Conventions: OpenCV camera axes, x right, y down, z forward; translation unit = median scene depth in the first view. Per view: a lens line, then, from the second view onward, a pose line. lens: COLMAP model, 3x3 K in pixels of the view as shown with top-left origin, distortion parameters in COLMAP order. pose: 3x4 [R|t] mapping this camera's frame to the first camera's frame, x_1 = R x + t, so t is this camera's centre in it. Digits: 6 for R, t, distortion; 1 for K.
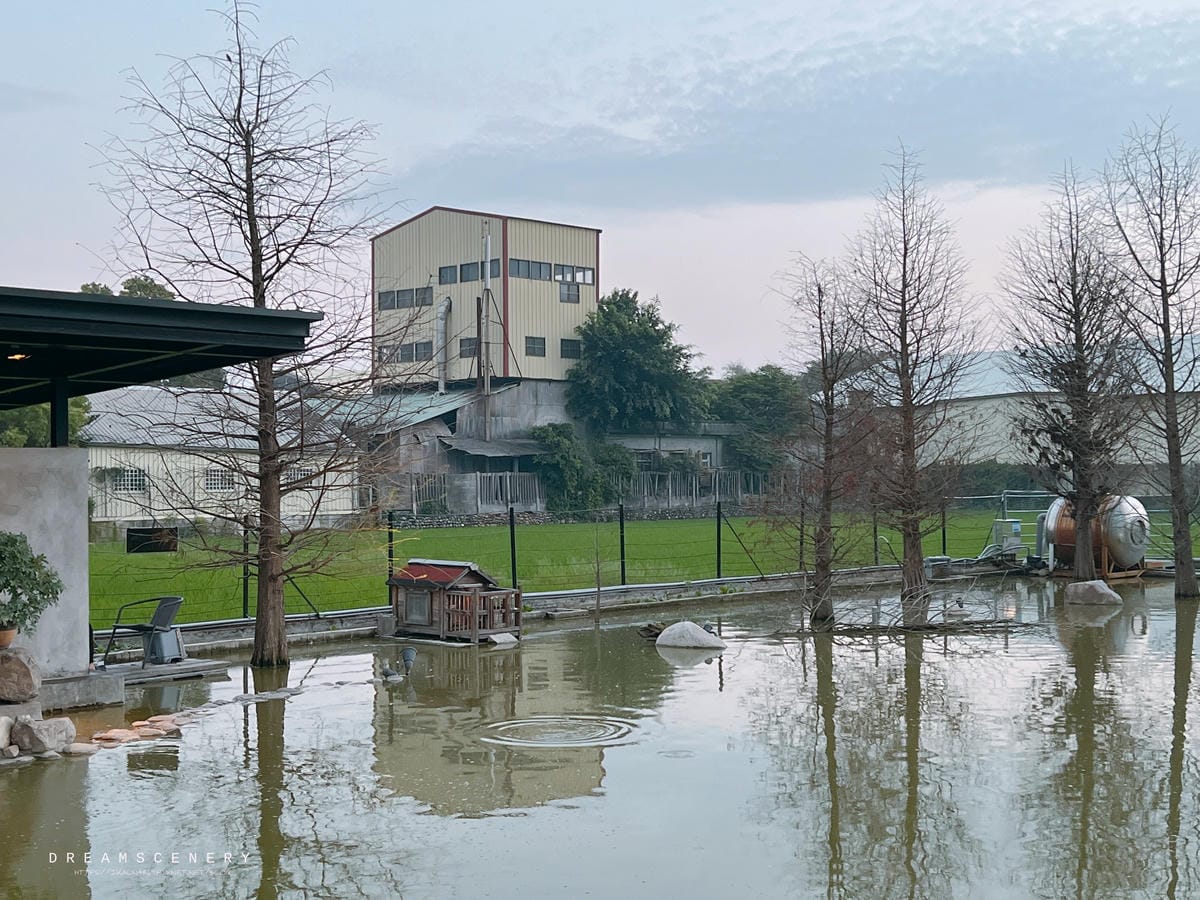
lens RADIAL K [[1600.0, 0, 601.5], [0, 1600.0, 450.6], [0, 0, 1]] dist [0.105350, 0.000000]
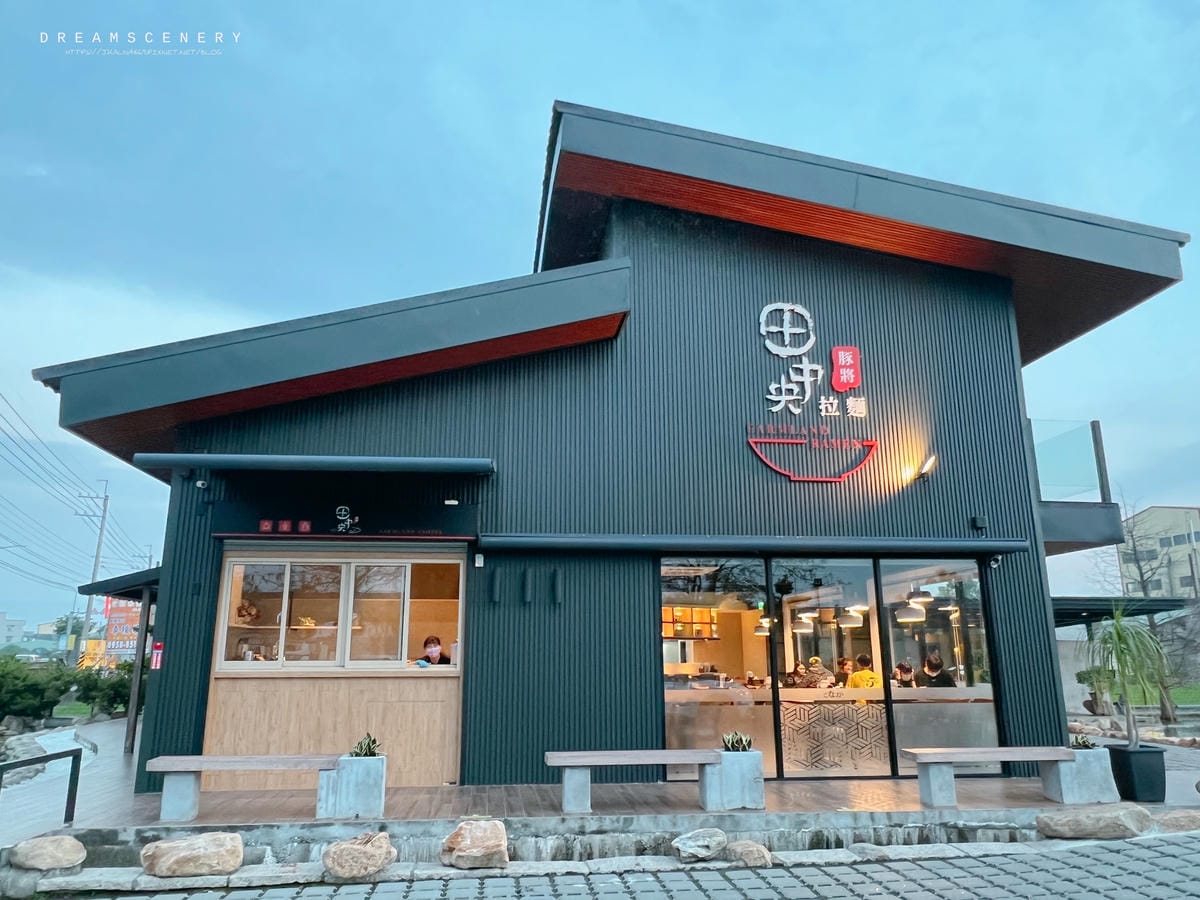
lens RADIAL K [[822.6, 0, 590.5], [0, 822.6, 466.6], [0, 0, 1]] dist [-0.013827, 0.010521]
pose [[0.768576, -0.138017, -0.624694, -0.018803], [0.004610, 0.977622, -0.210321, -0.001814], [0.639742, 0.158768, 0.752013, -0.512444]]
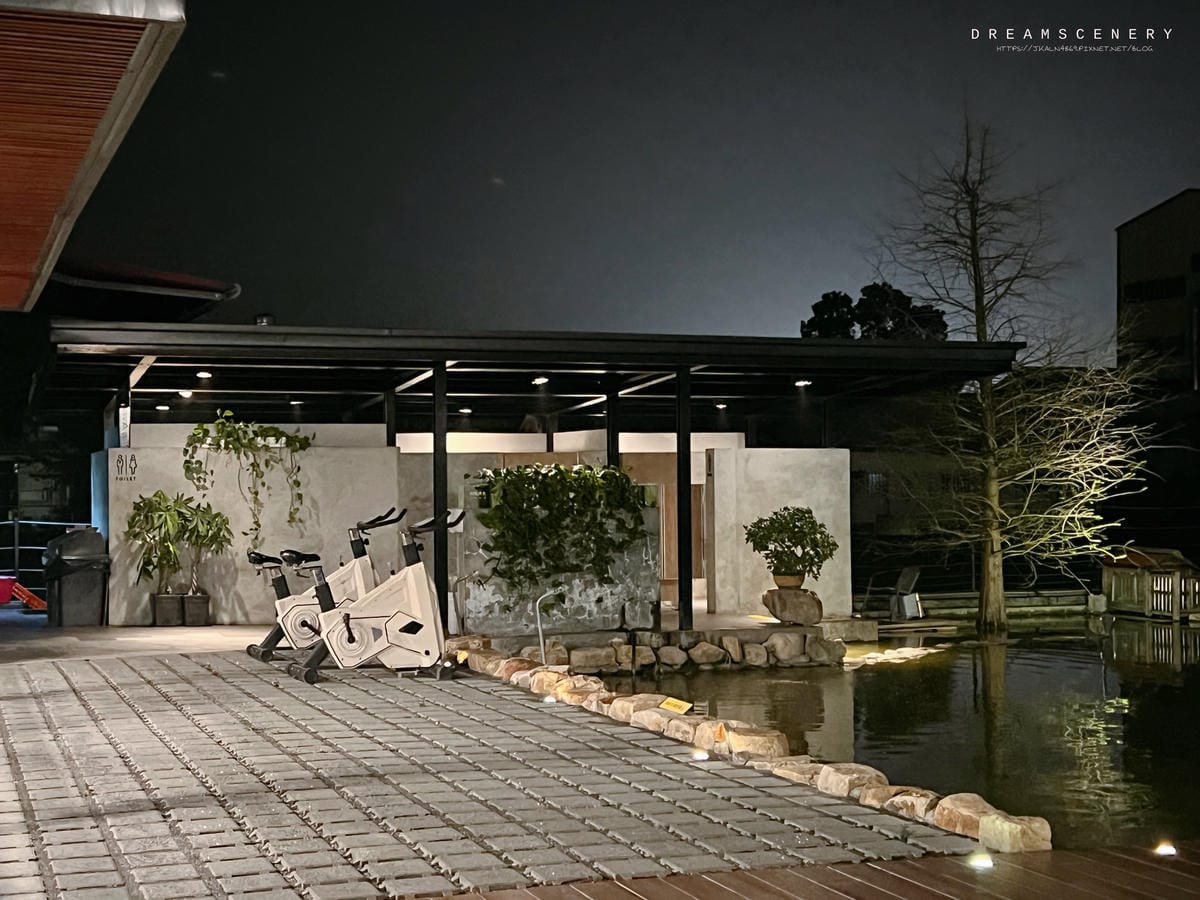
lens RADIAL K [[1722.7, 0, 599.4], [0, 1722.7, 455.4], [0, 0, 1]] dist [0.166357, 0.000000]
pose [[0.905833, -0.004560, -0.423610, 0.055071], [0.004426, 0.999989, -0.001300, 0.002970], [0.423611, -0.000698, 0.905844, -0.209976]]
